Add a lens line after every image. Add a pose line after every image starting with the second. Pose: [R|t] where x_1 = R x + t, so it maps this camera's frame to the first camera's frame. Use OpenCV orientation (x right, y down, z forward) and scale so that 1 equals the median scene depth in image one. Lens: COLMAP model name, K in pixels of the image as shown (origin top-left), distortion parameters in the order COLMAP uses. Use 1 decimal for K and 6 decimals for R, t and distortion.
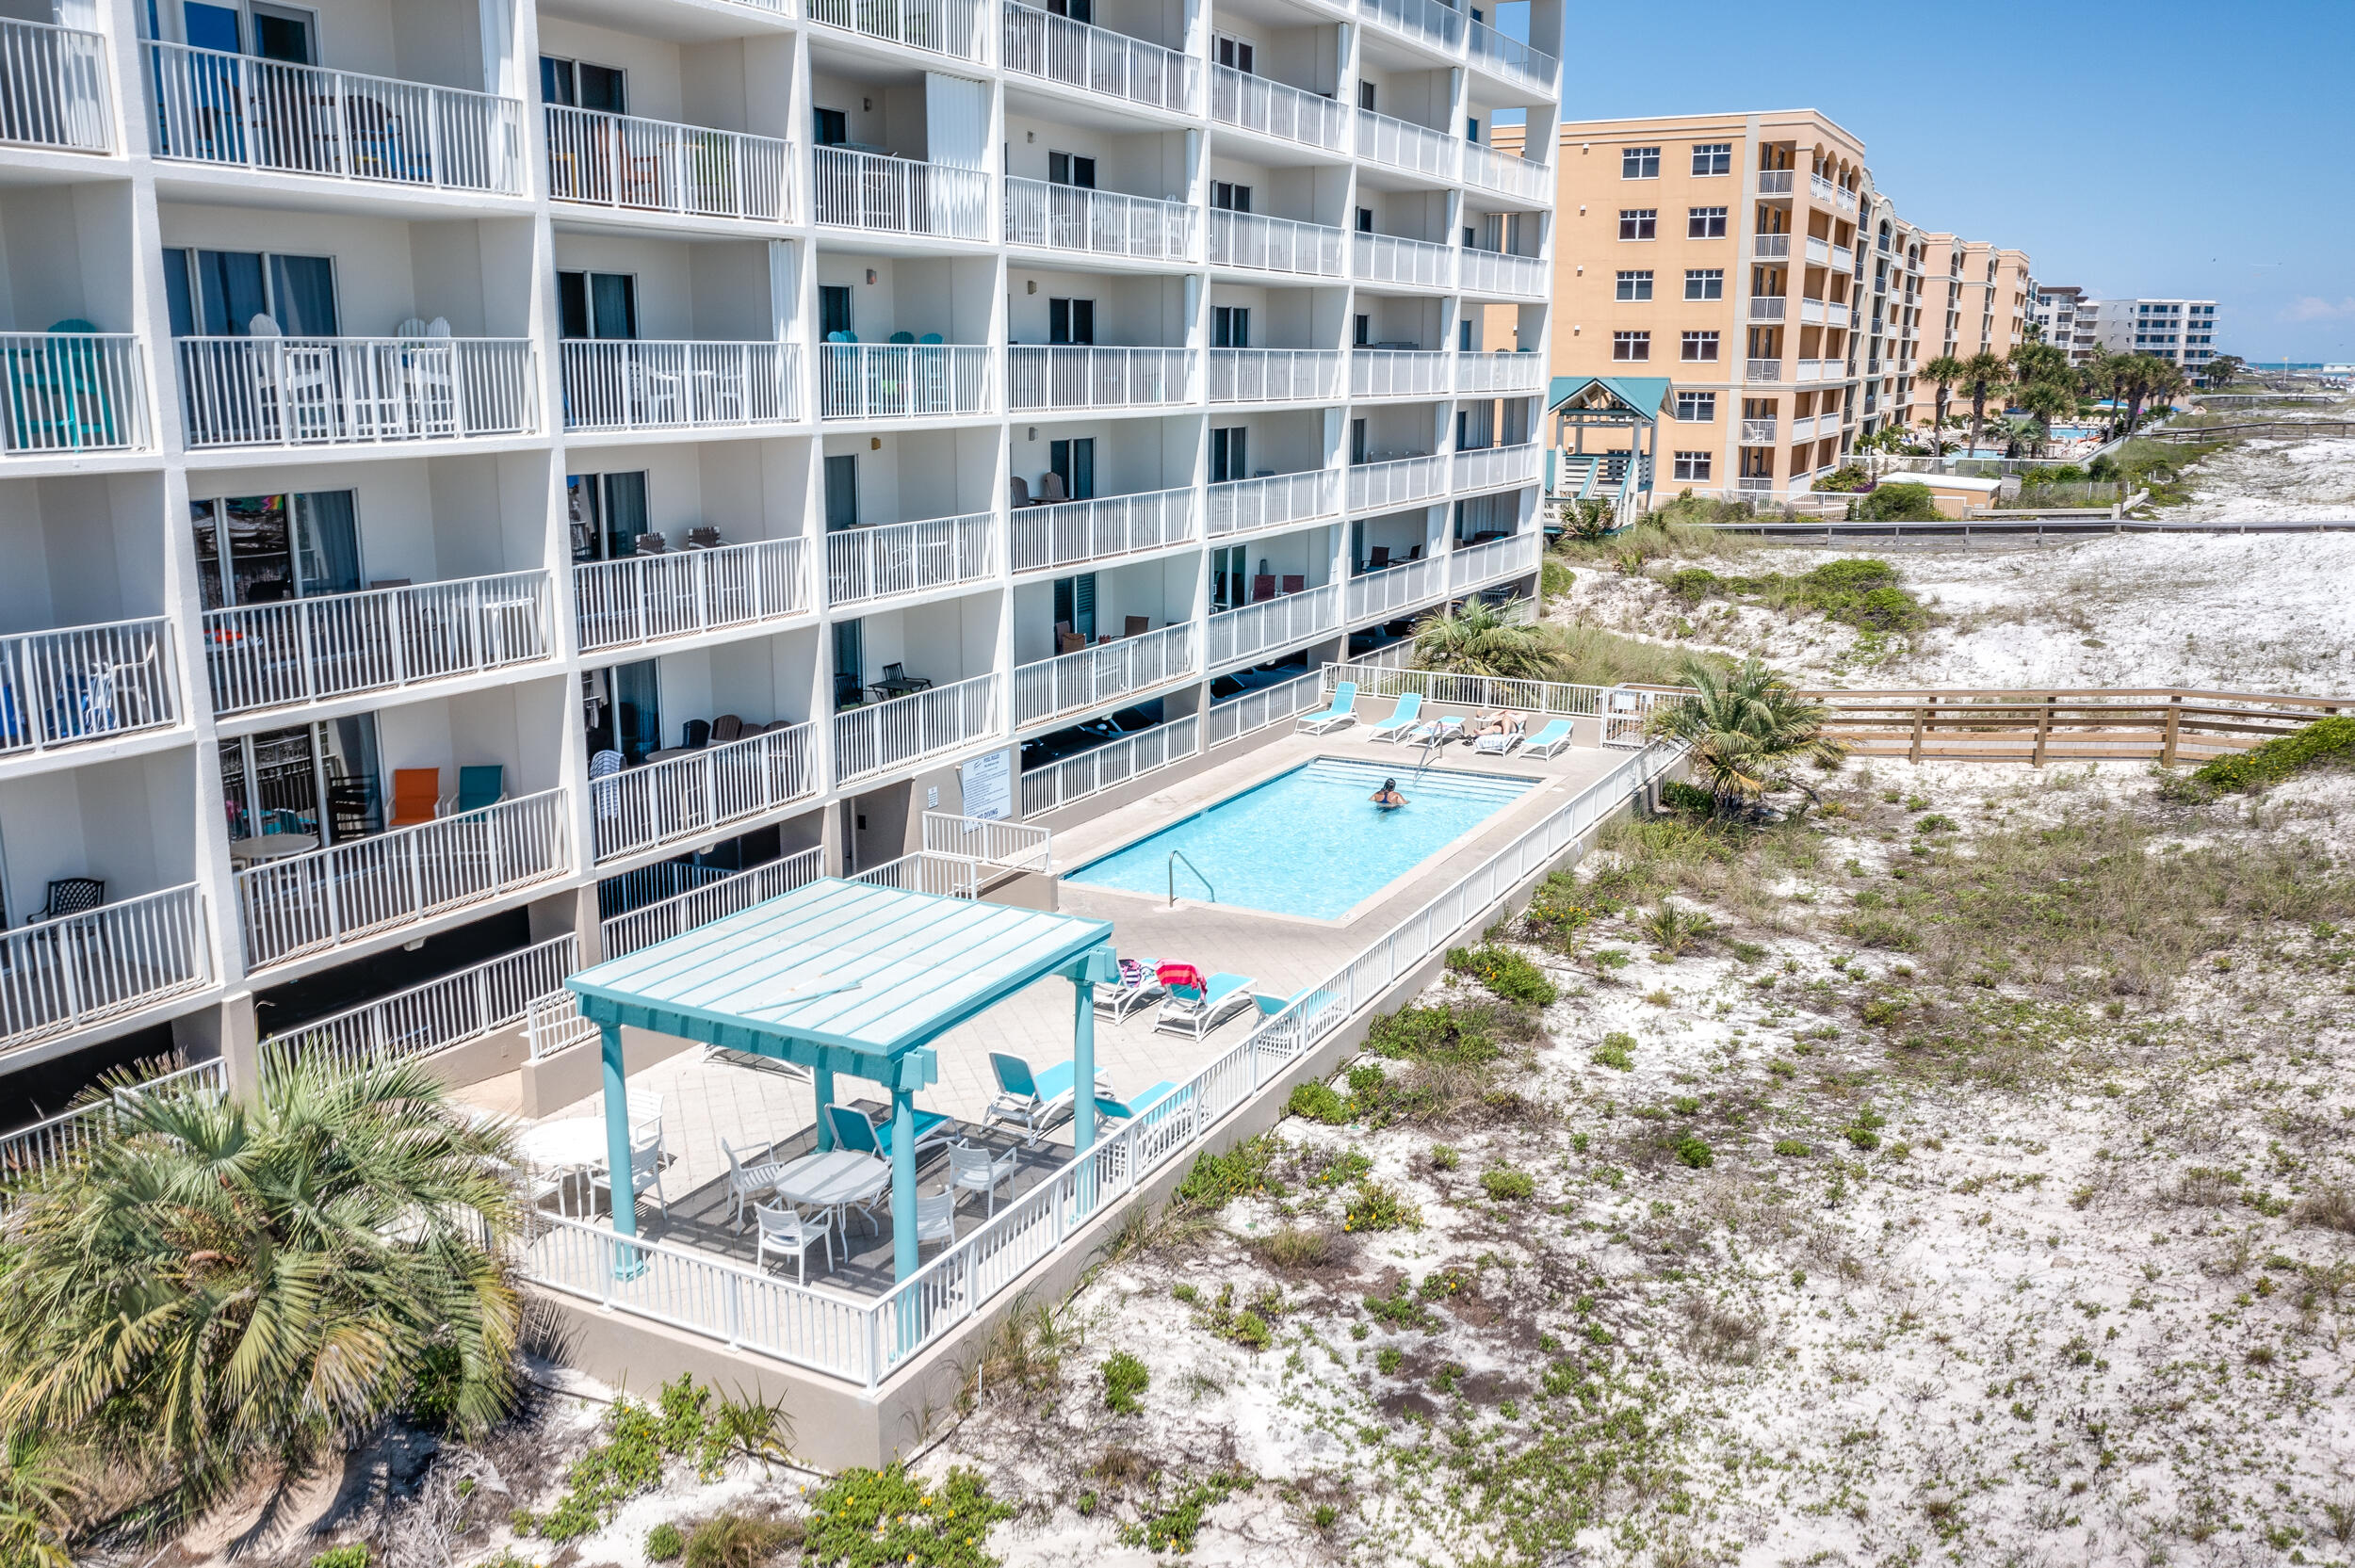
lens RADIAL K [[1913.5, 0, 1223.9], [0, 1913.5, 759.6], [0, 0, 1]] dist [0.002293, -0.006578]
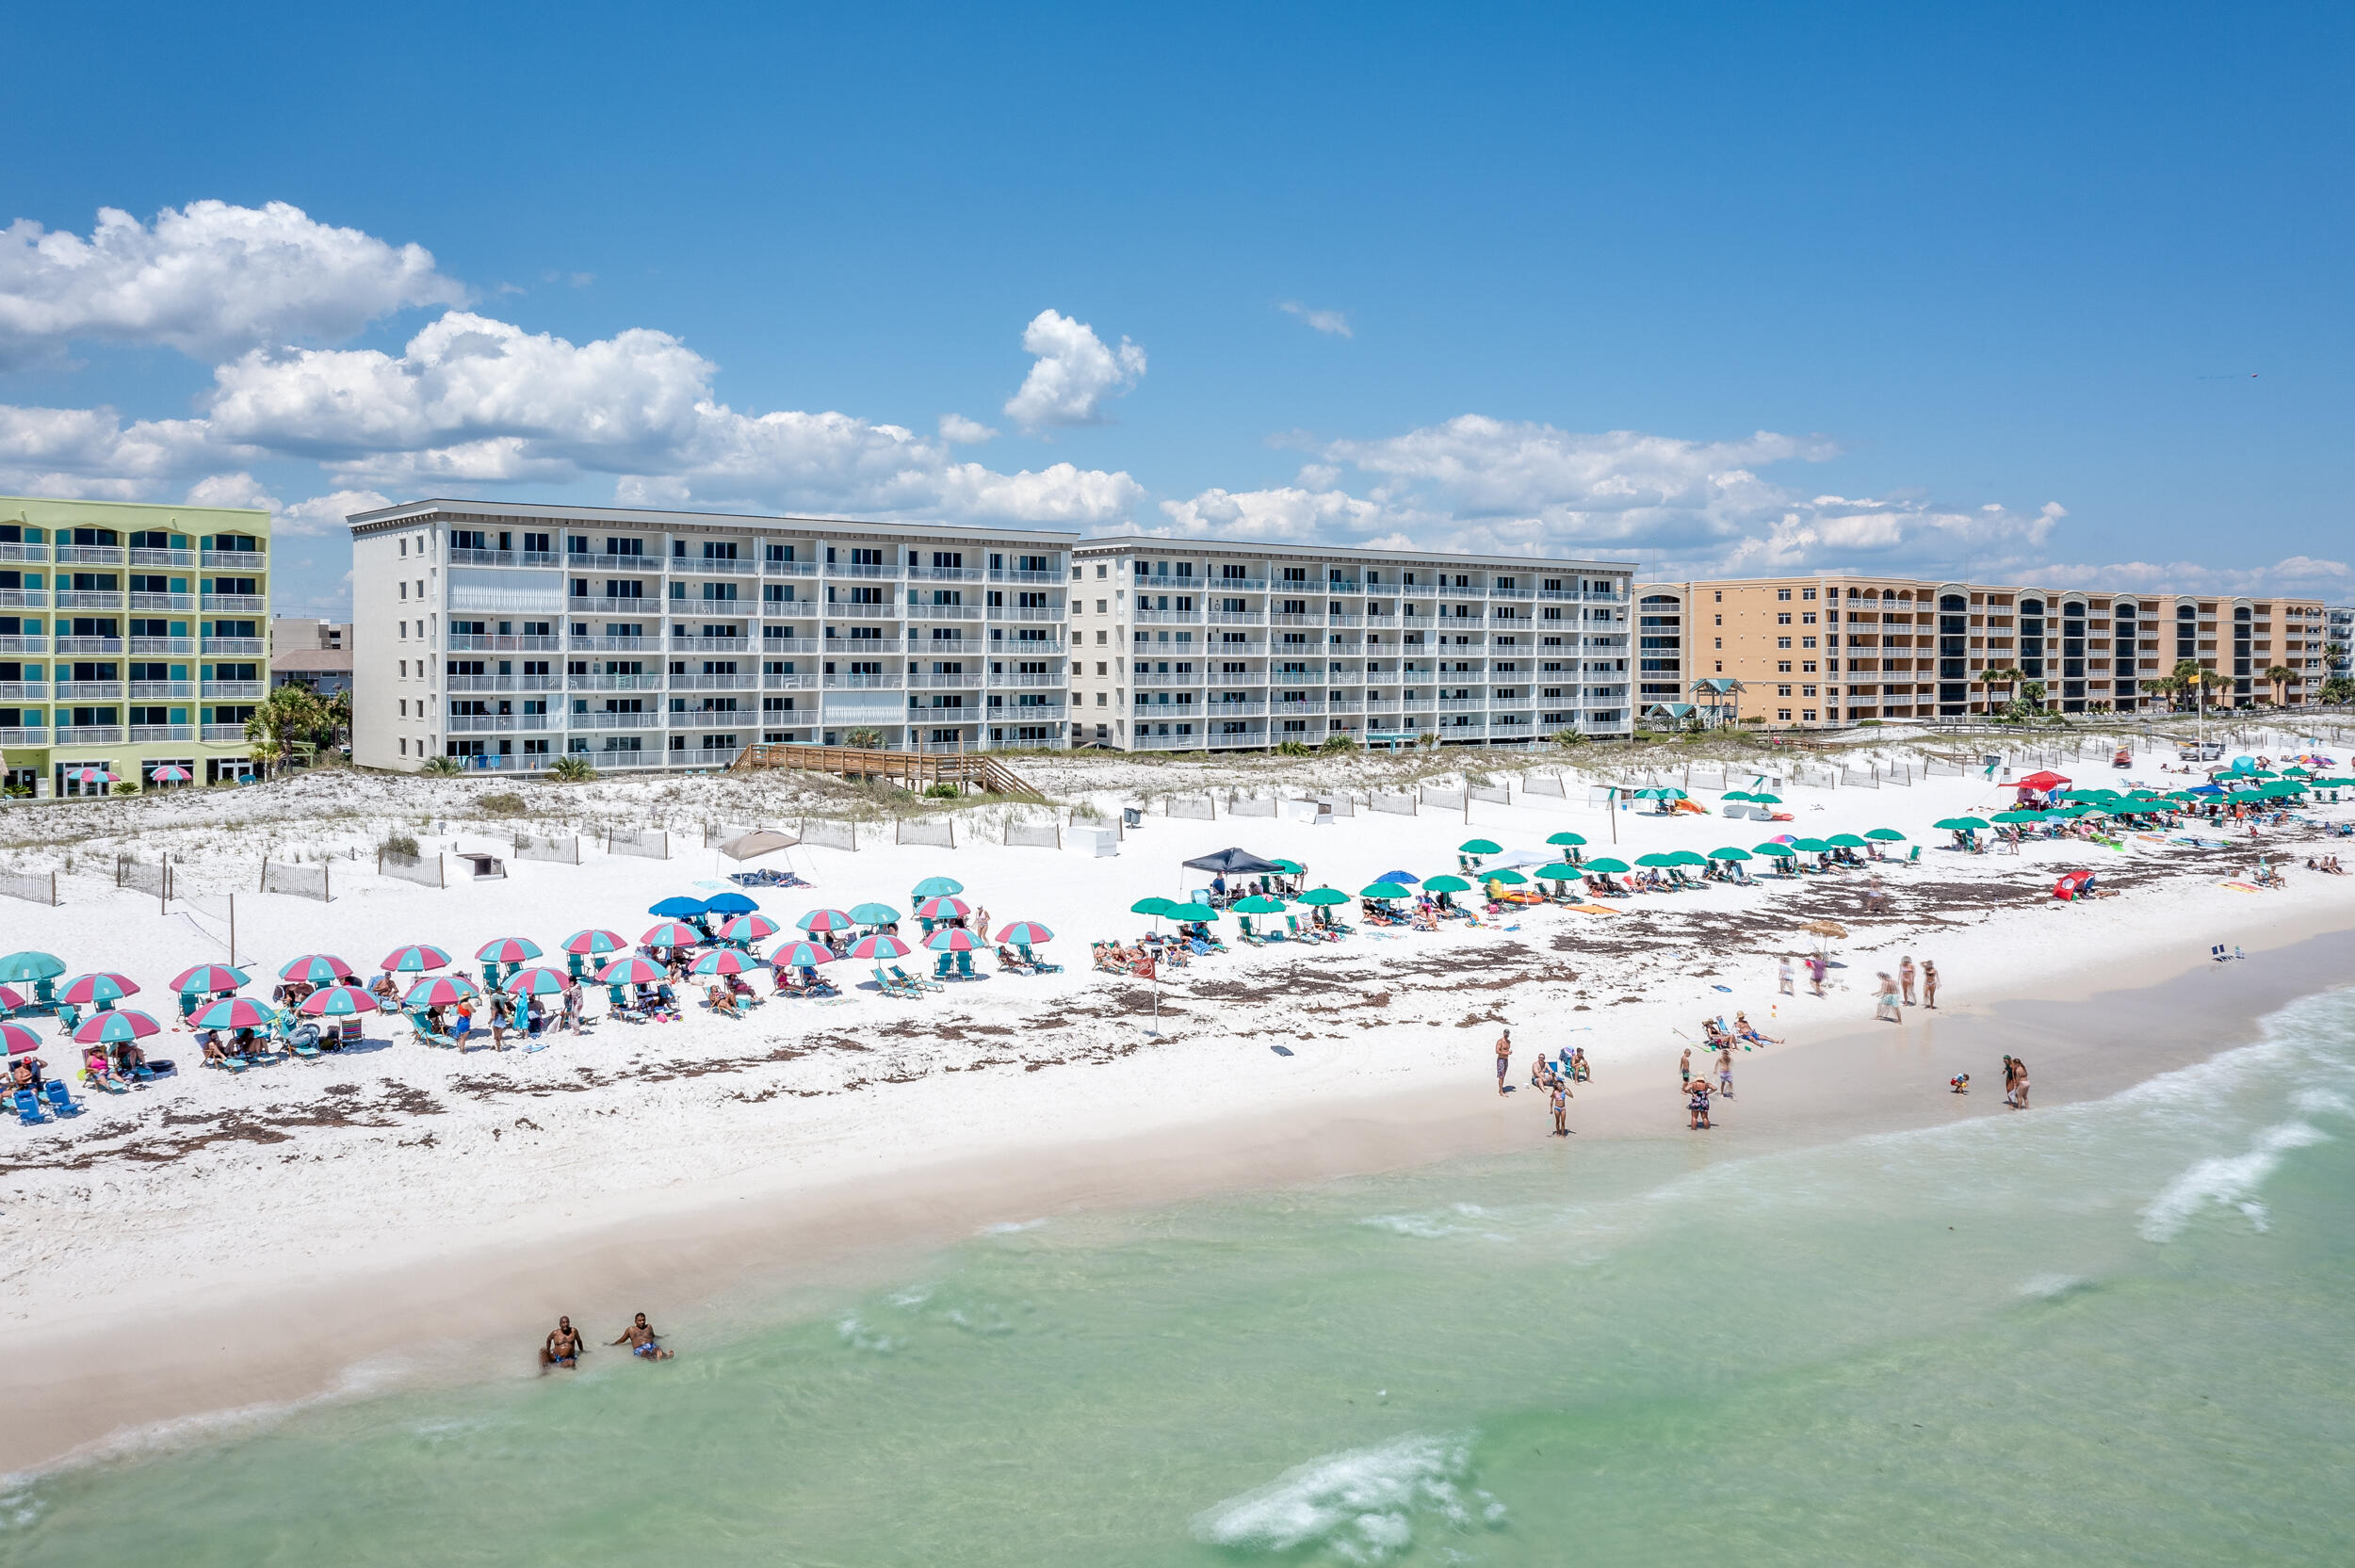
lens RADIAL K [[1913.5, 0, 1184.0], [0, 1913.5, 693.9], [0, 0, 1]] dist [0.002293, -0.006578]
pose [[0.912261, -0.001136, -0.409607, 0.540500], [-0.078371, 0.981037, -0.177267, 0.326843], [0.402041, 0.193815, 0.894873, -1.563685]]
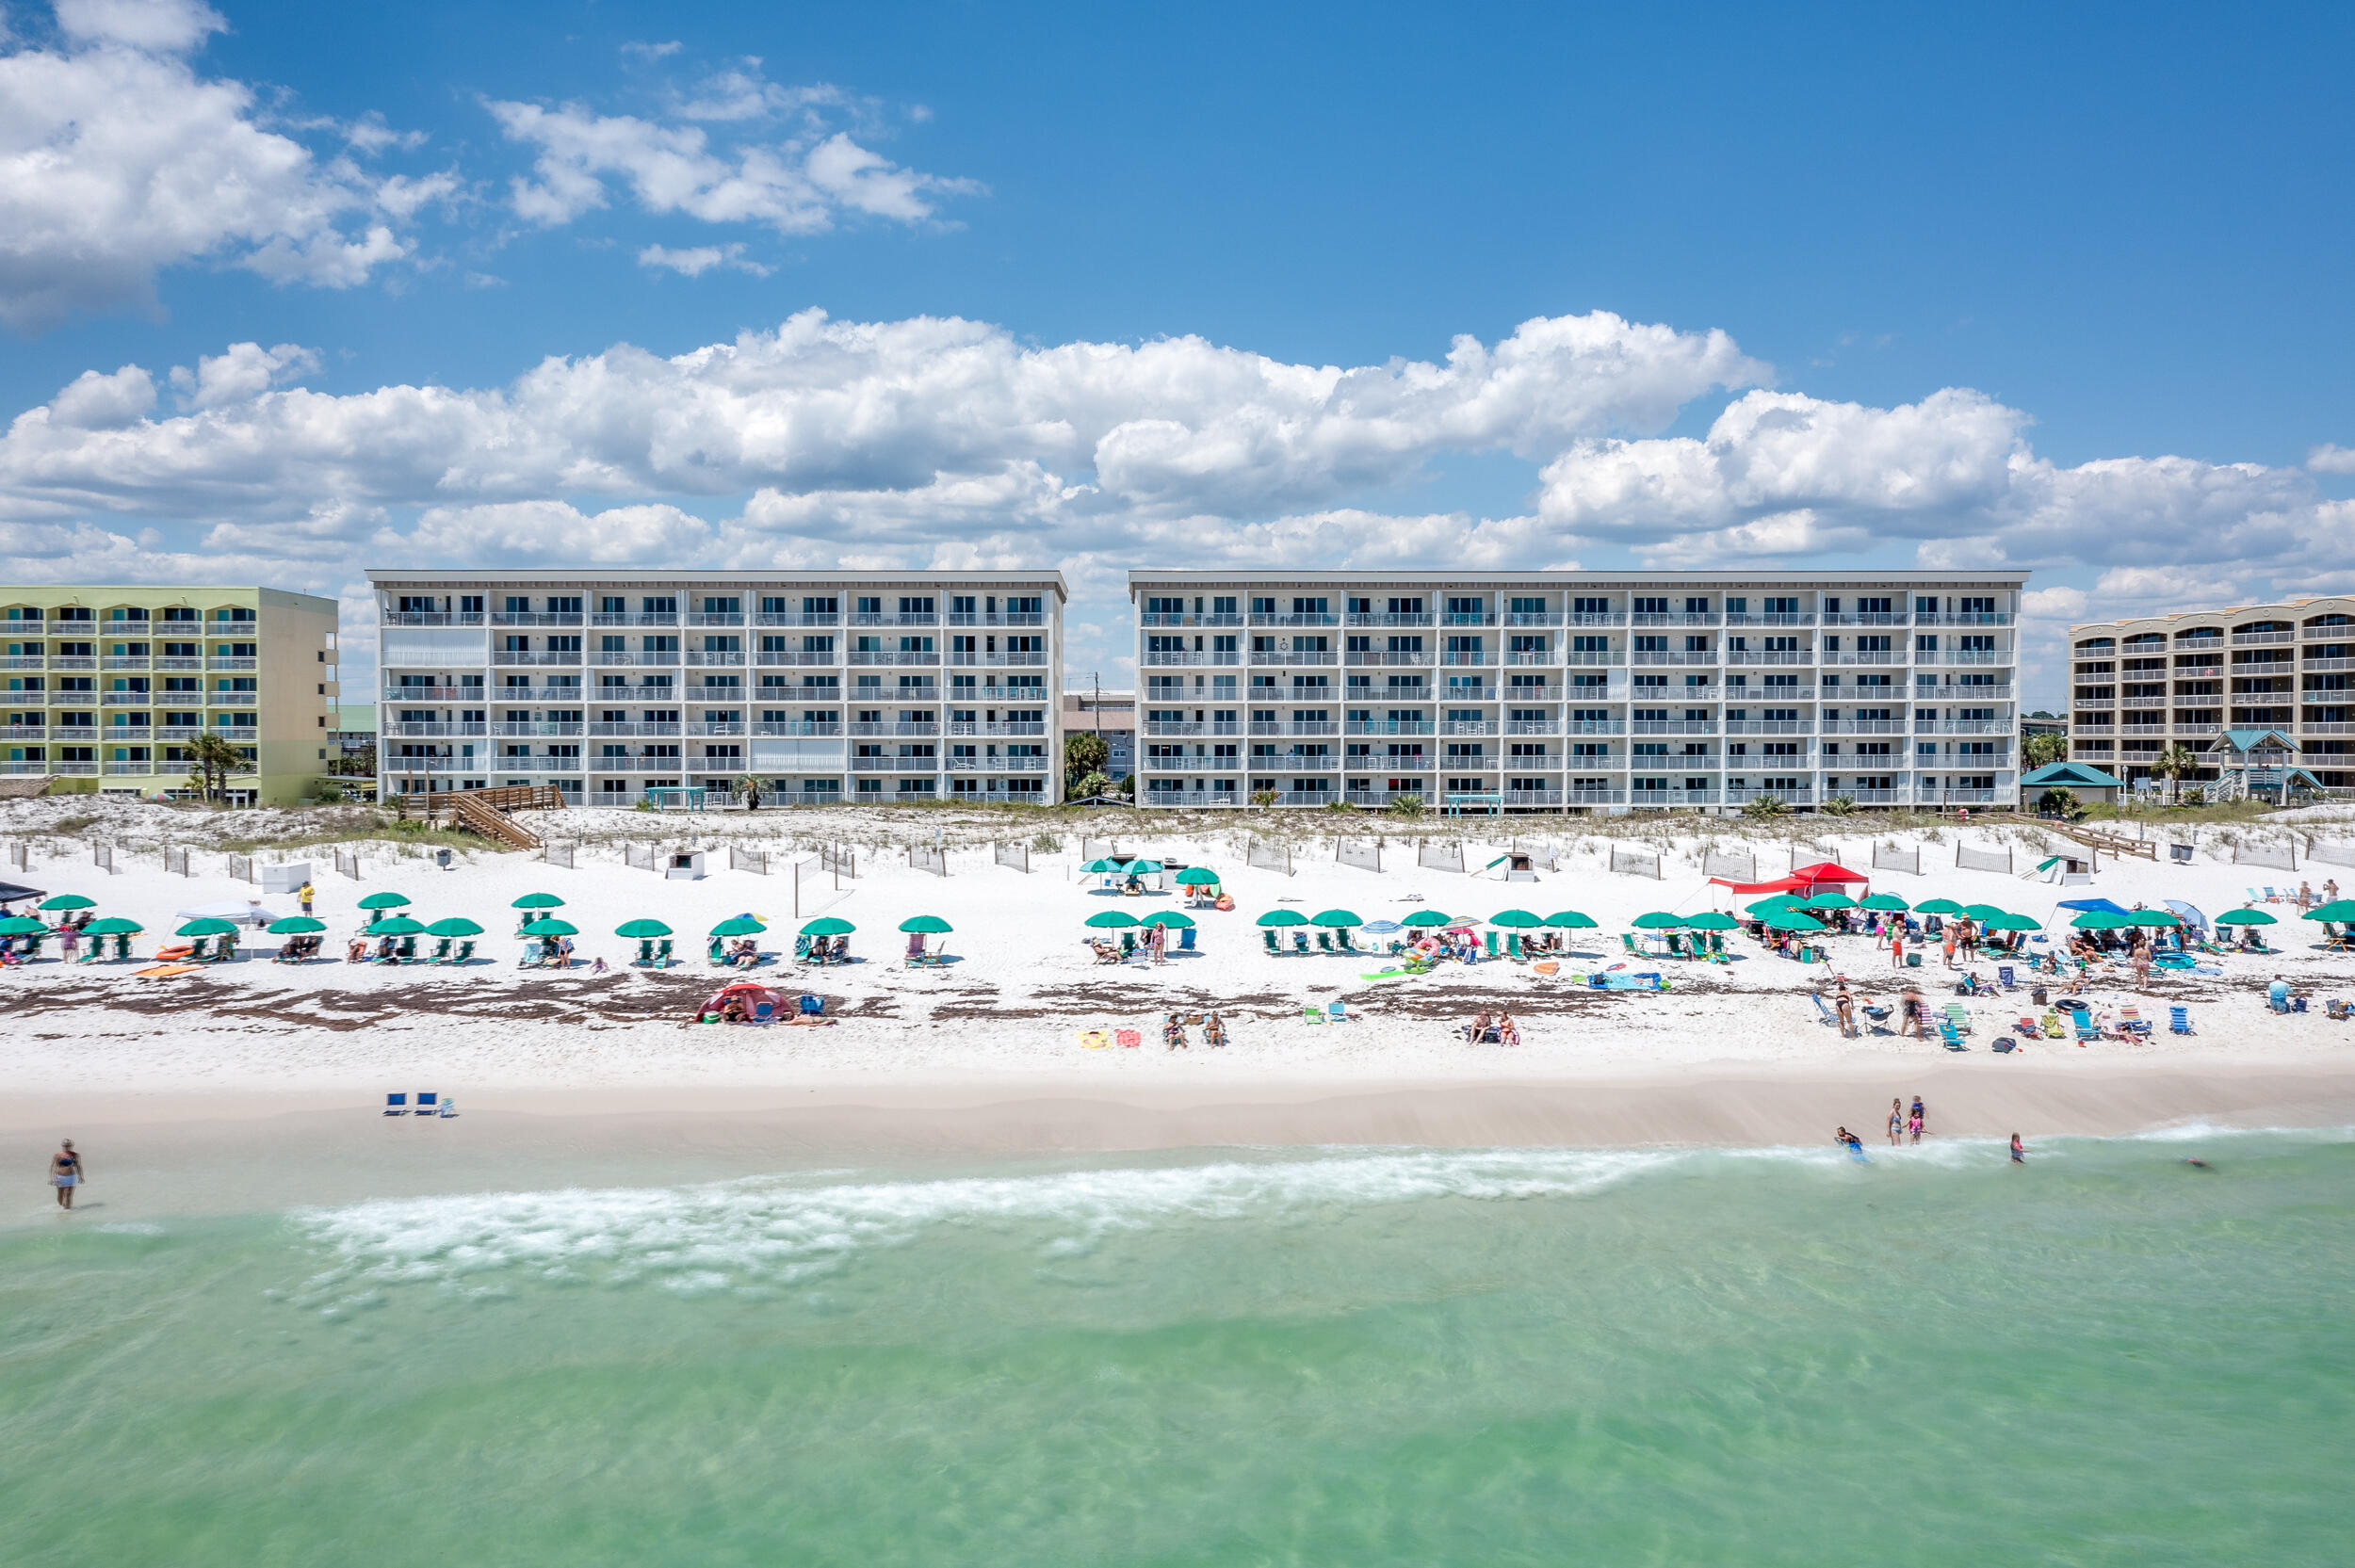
lens RADIAL K [[1913.5, 0, 1177.9], [0, 1913.5, 745.2], [0, 0, 1]] dist [0.002293, -0.006578]
pose [[0.457232, -0.004358, -0.889337, 1.202857], [-0.179682, 0.978913, -0.097176, 0.169071], [0.871007, 0.204229, 0.446808, -0.695822]]
